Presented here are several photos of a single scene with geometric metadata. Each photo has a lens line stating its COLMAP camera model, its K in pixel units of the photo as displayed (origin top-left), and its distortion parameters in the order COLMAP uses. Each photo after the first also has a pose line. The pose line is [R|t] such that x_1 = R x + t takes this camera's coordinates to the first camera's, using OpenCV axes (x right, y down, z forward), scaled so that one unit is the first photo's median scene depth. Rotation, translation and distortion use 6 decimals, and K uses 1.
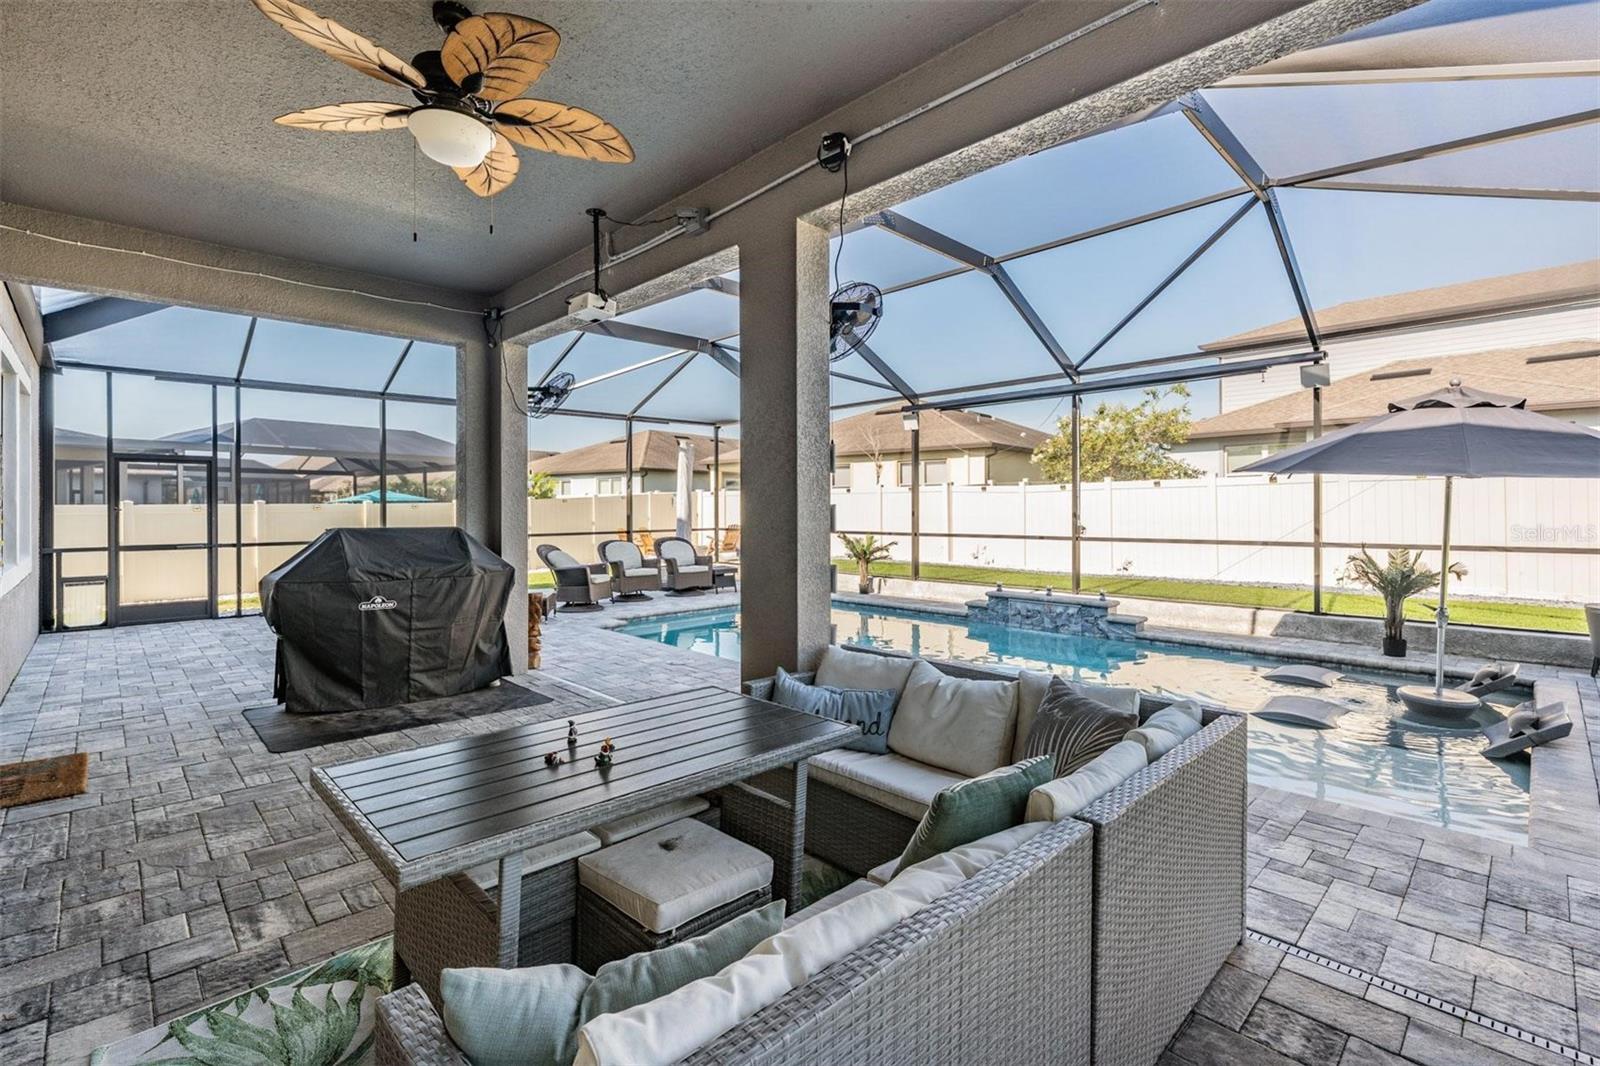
lens RADIAL K [[713.5, 0, 798.5], [0, 713.5, 515.9], [0, 0, 1]] dist [-0.001517, -0.000338]
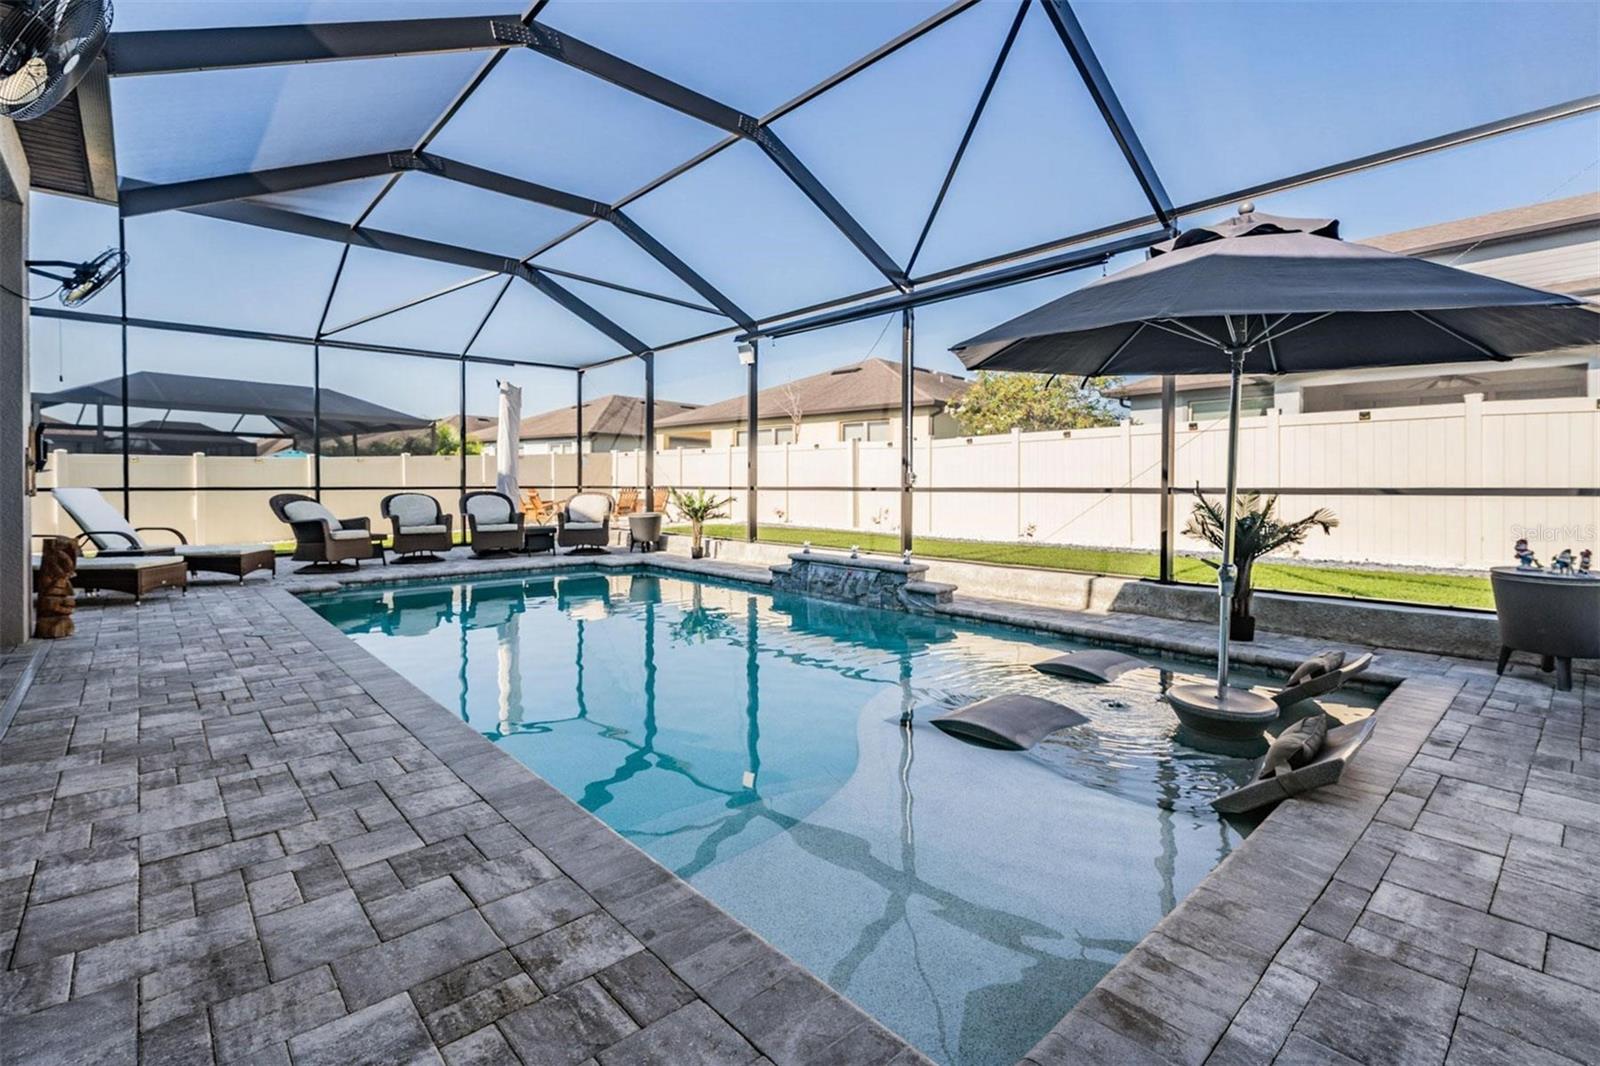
lens RADIAL K [[721.0, 0, 796.4], [0, 721.0, 501.9], [0, 0, 1]] dist [0.000524, -0.000010]
pose [[0.999228, 0.007882, -0.038483, 0.333016], [-0.007407, 0.999895, 0.012492, 0.041413], [0.038577, -0.012197, 0.999181, 0.204802]]
